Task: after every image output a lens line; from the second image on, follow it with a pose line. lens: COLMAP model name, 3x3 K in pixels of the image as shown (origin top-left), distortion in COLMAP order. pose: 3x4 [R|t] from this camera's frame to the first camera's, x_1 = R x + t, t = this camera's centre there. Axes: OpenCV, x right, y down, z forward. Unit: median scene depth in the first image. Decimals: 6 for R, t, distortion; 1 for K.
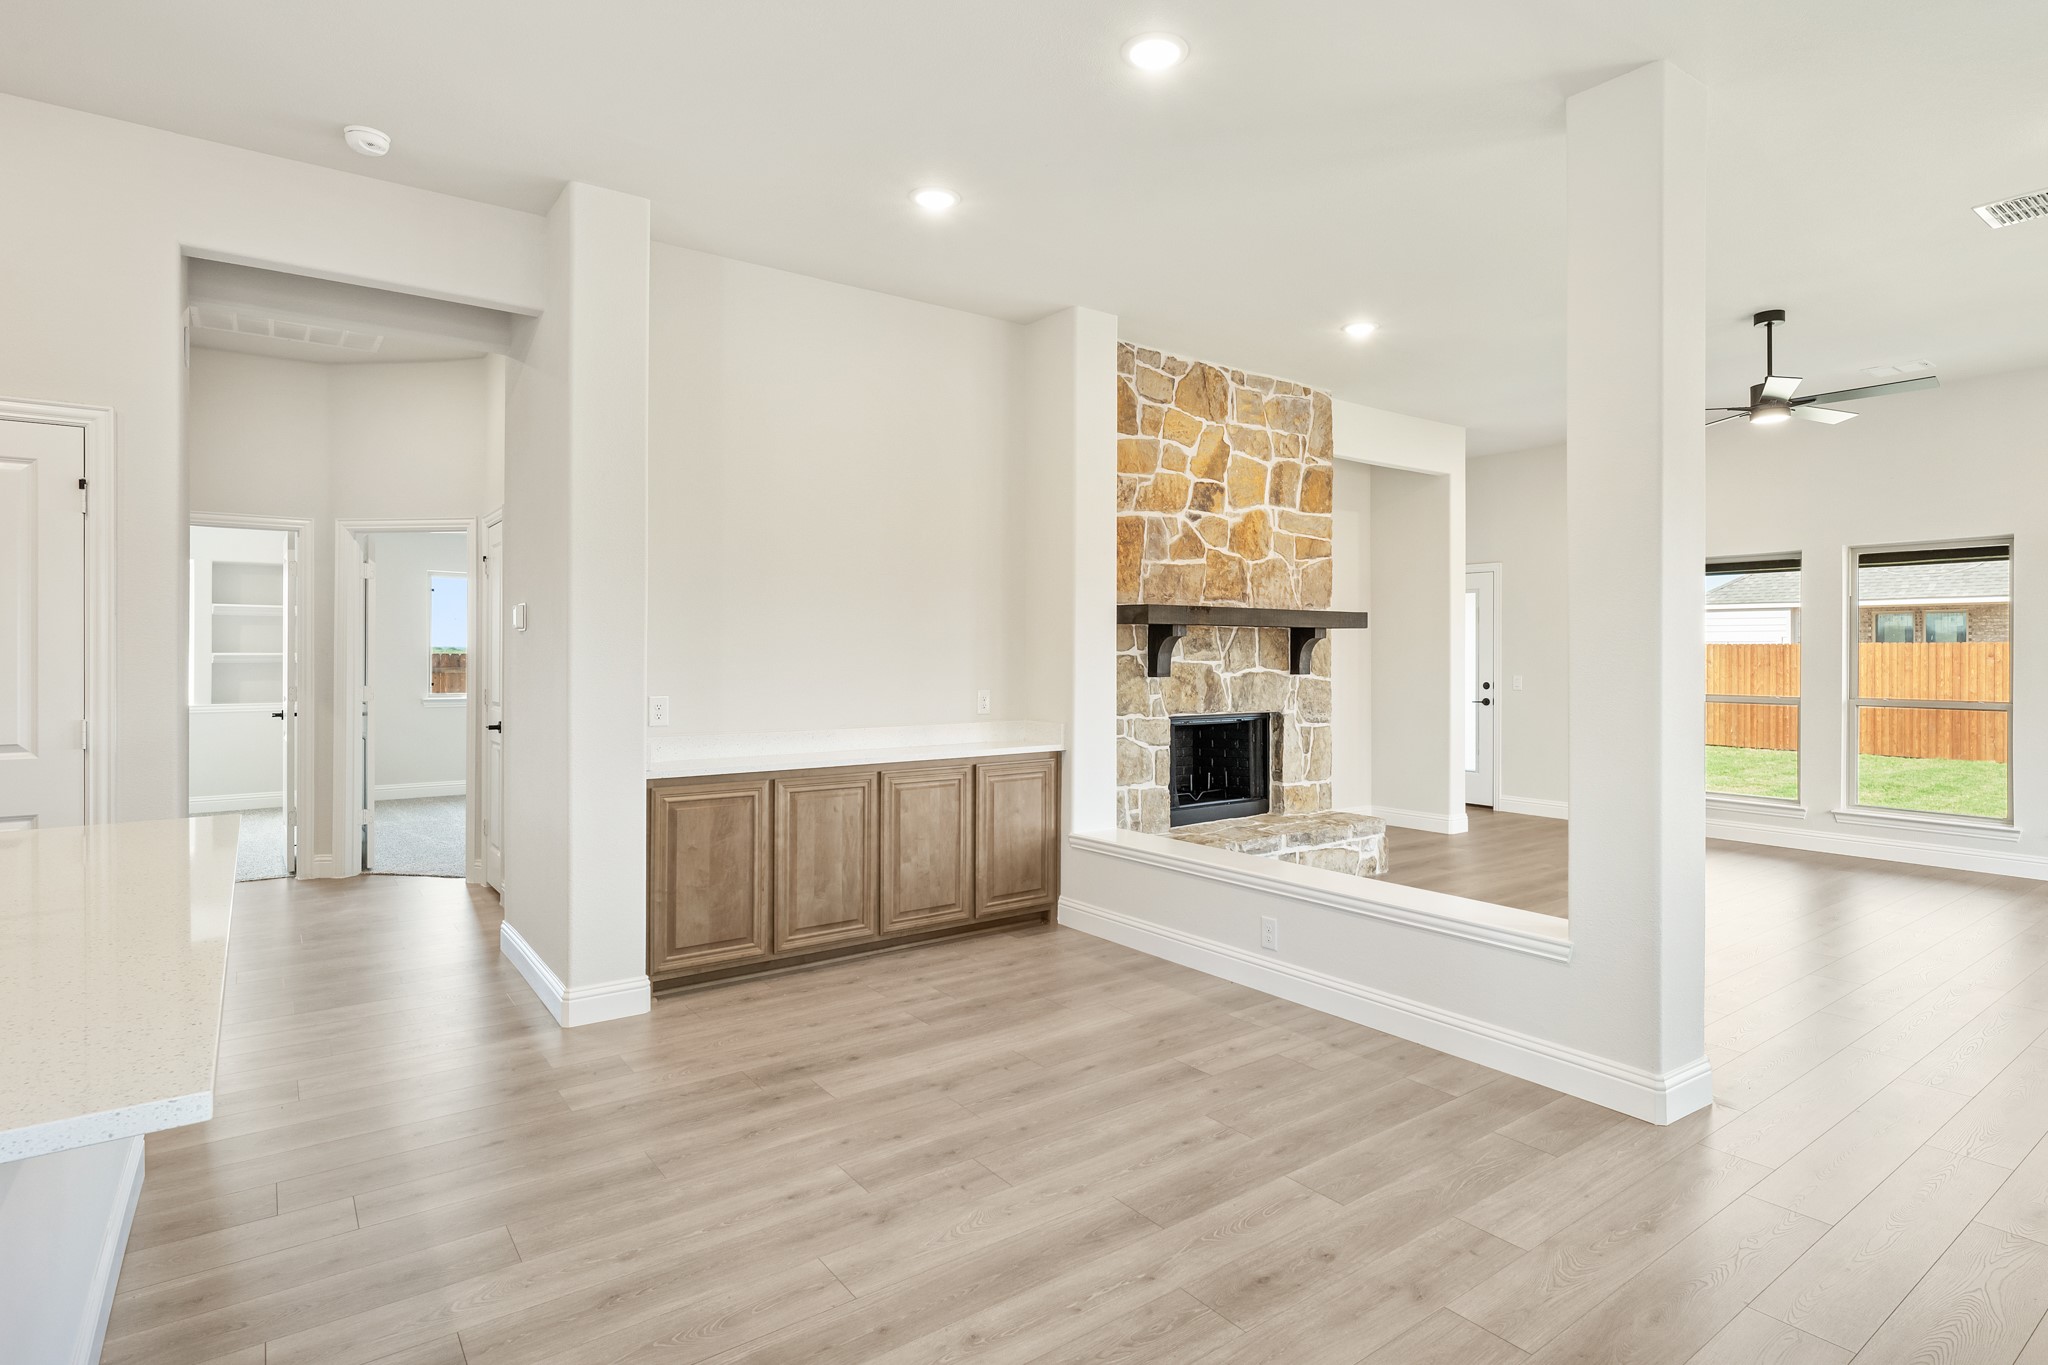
lens RADIAL K [[1069.3, 0, 1105.6], [0, 1069.3, 658.2], [0, 0, 1]] dist [-0.000287, -0.000622]
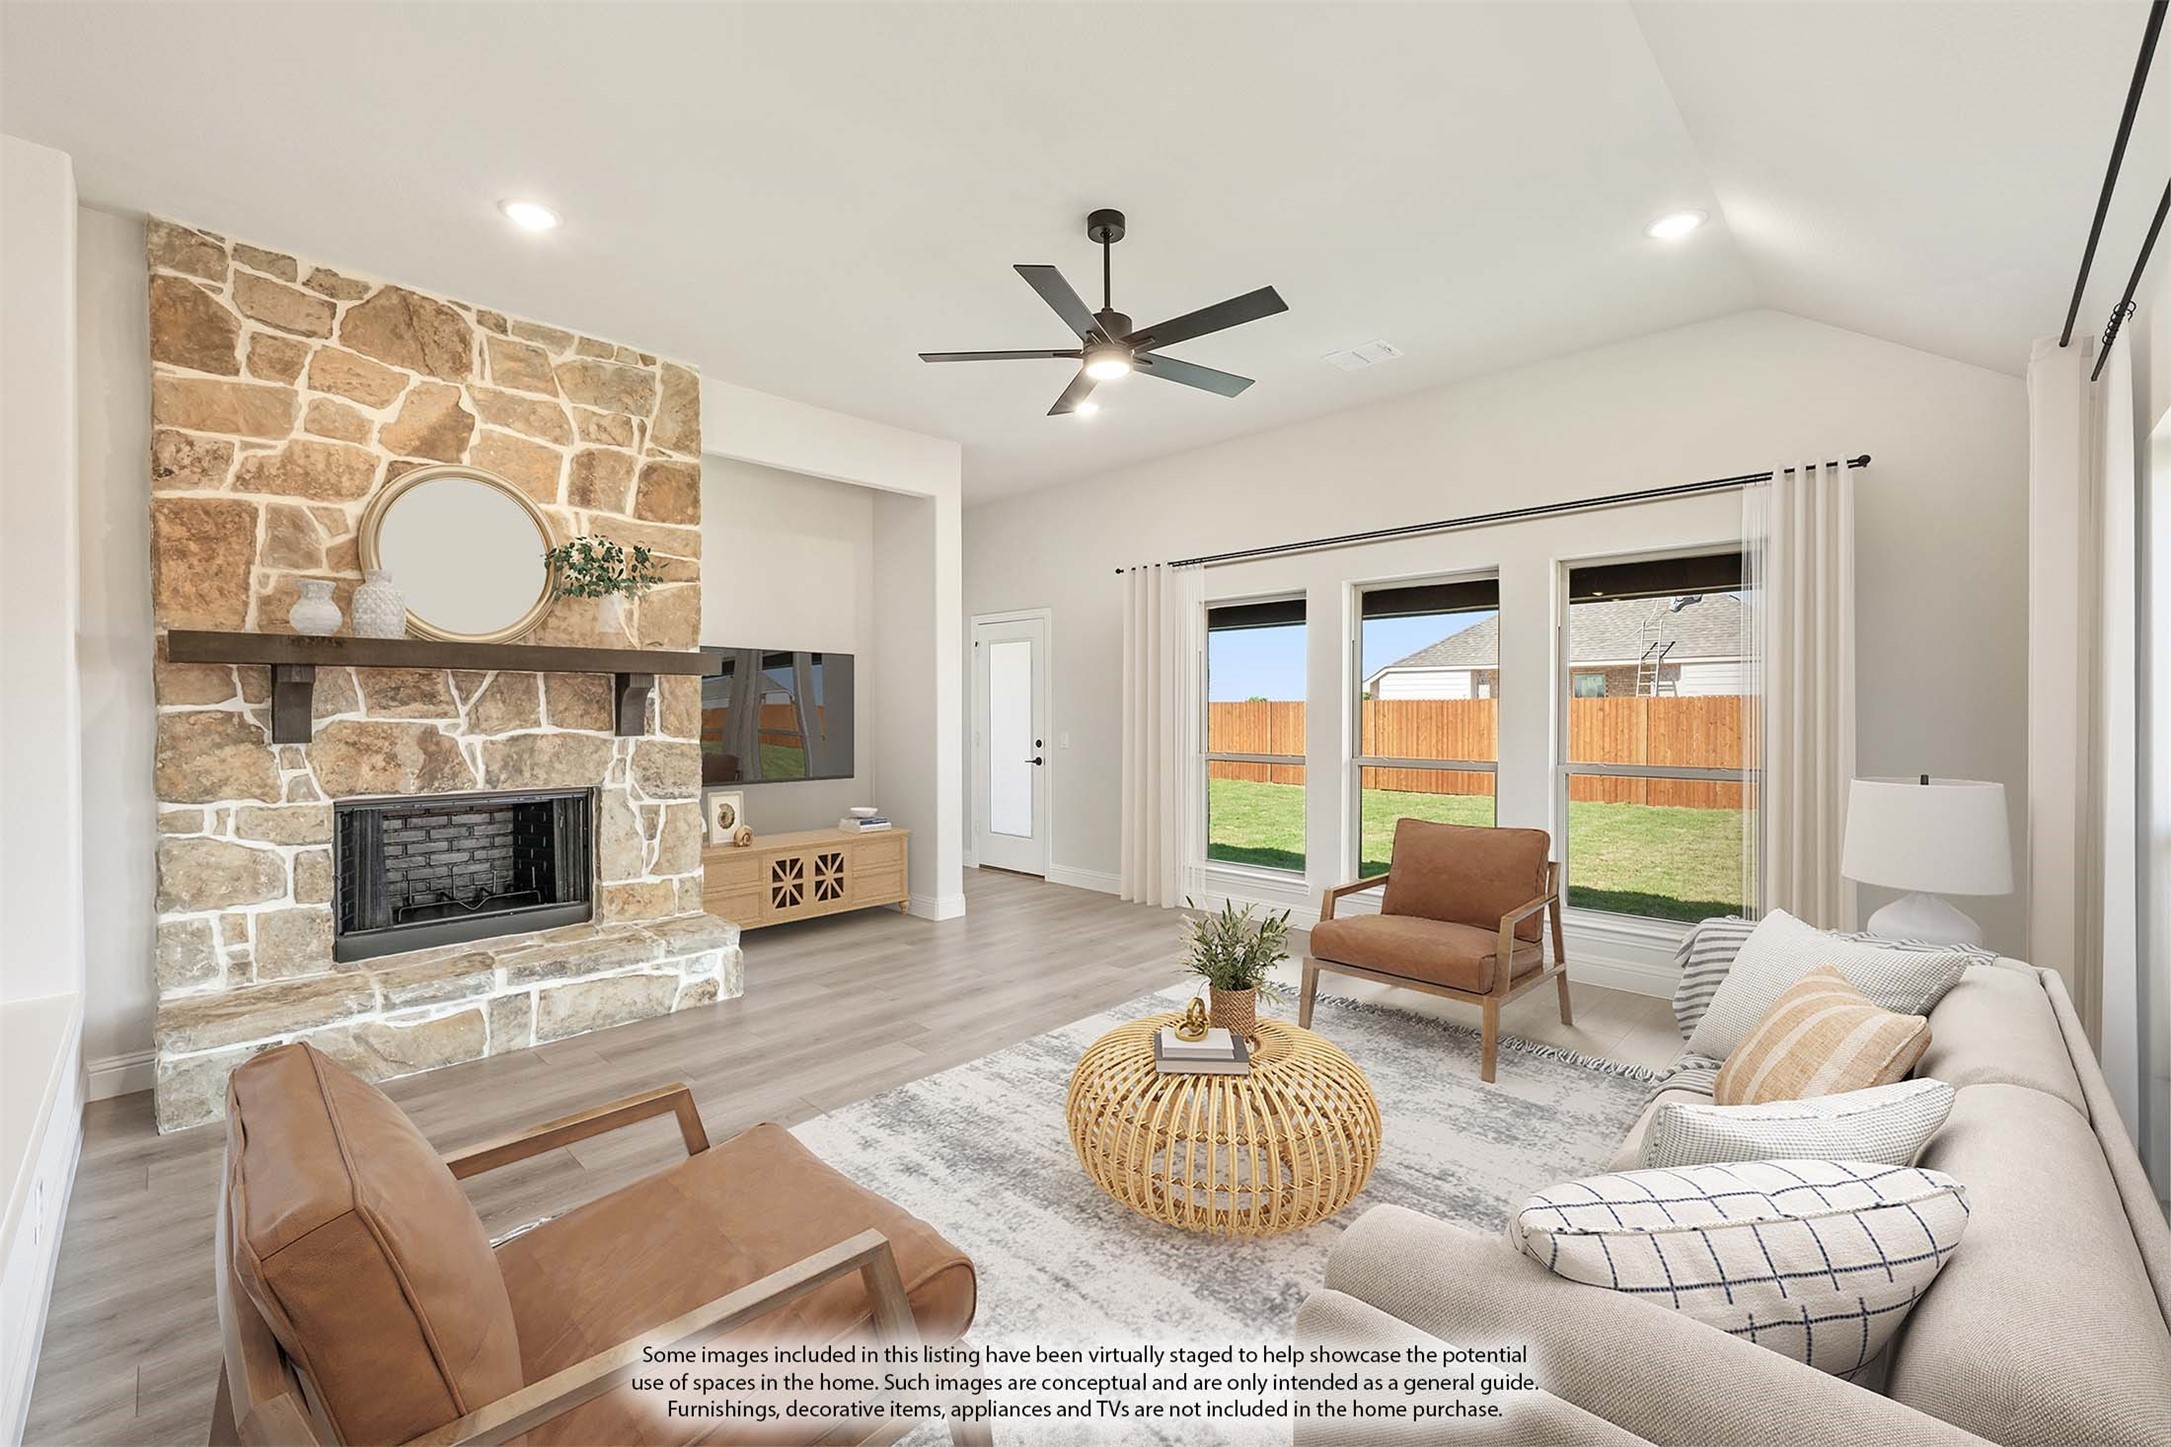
lens RADIAL K [[885.7, 0, 1095.6], [0, 885.7, 719.2], [0, 0, 1]] dist [0.004095, -0.001905]
pose [[0.991367, -0.002718, 0.131087, 0.465083], [0.001727, 0.999969, 0.007673, -0.000777], [-0.131104, -0.007380, 0.991341, 0.373835]]
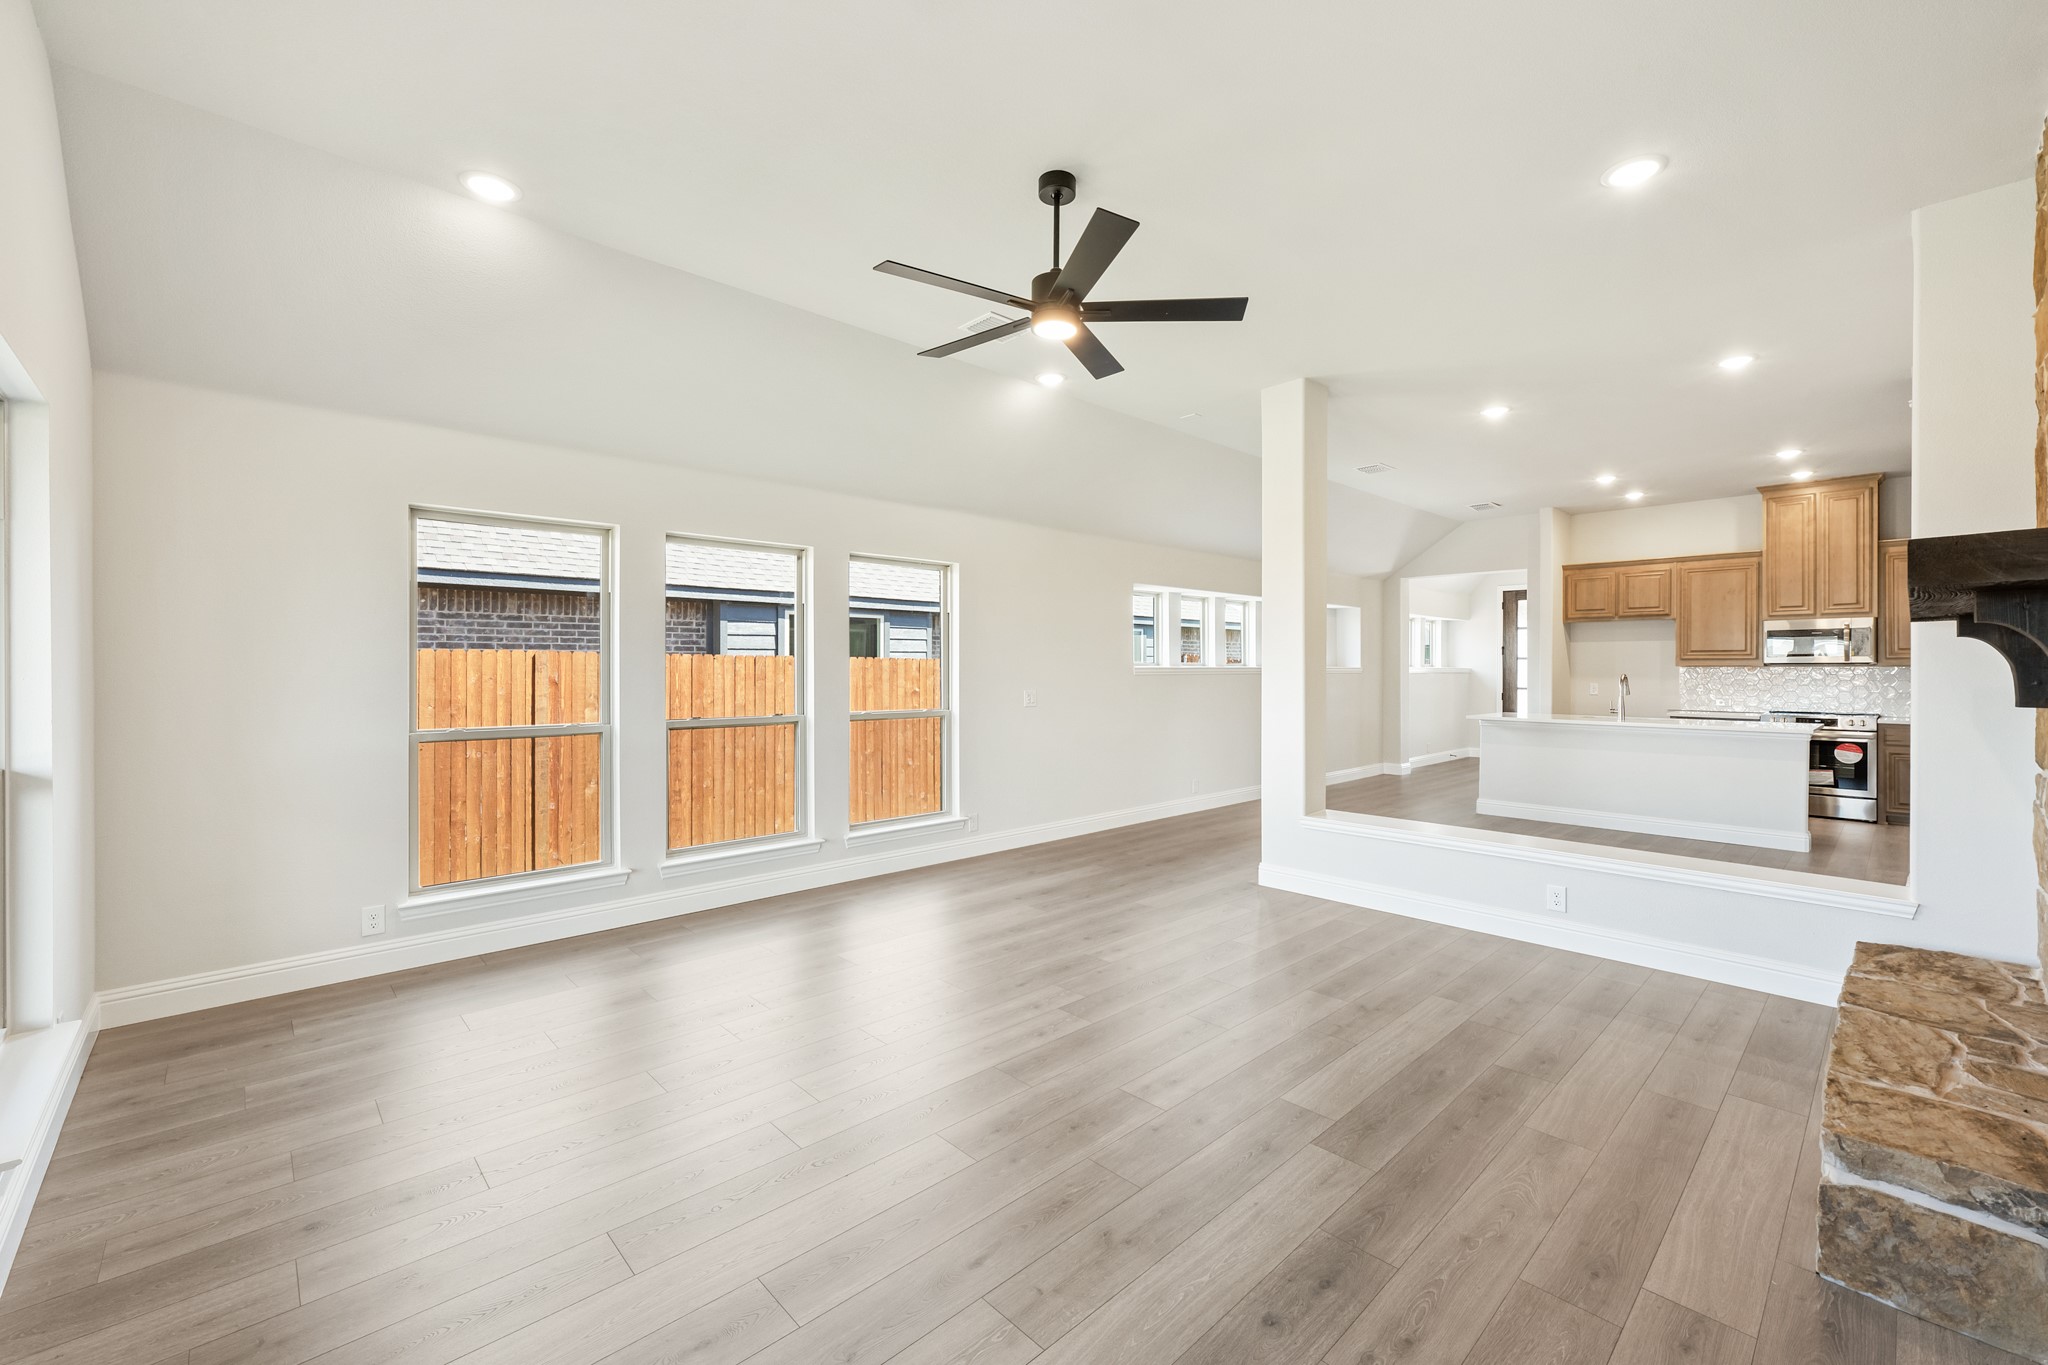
lens RADIAL K [[835.5, 0, 1038.6], [0, 835.5, 674.1], [0, 0, 1]] dist [0.004095, -0.001905]
pose [[-0.996131, -0.001017, -0.087870, 0.590352], [-0.001897, 0.999949, 0.009930, -0.002592], [0.087856, 0.010058, -0.996082, 1.352952]]
